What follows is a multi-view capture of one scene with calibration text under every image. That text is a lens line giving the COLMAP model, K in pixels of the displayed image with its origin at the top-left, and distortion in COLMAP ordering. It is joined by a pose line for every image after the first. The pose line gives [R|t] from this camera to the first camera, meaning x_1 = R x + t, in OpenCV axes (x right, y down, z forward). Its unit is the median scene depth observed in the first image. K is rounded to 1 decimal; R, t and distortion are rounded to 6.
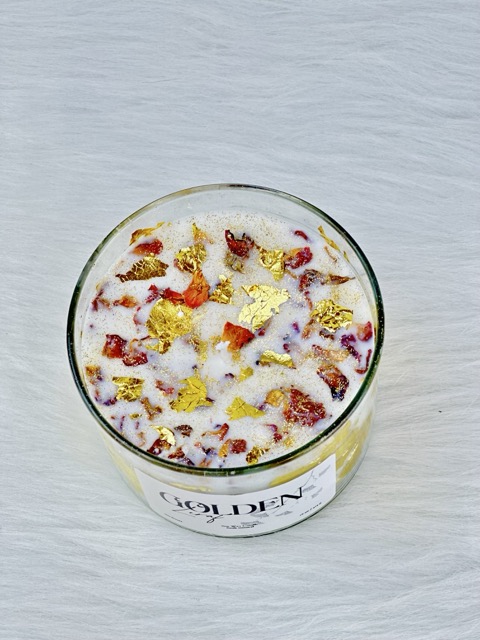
lens RADIAL K [[1438.4, 0, 240.0], [0, 1438.4, 320.0], [0, 0, 1]] dist [-0.383499, 7.206790]
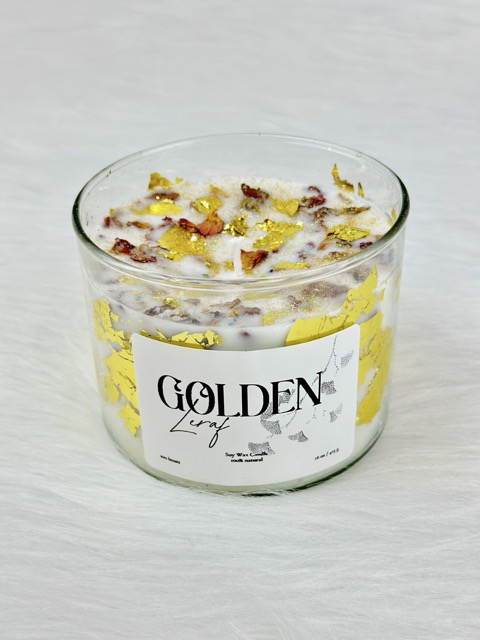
lens RADIAL K [[914.5, 0, 240.0], [0, 914.5, 320.0], [0, 0, 1]] dist [0.109651, -0.091419]
pose [[0.999251, 0.038682, 0.001290, -0.008183], [-0.032146, 0.848049, -0.528942, 0.375961], [-0.021554, 0.528505, 0.848657, 0.496504]]
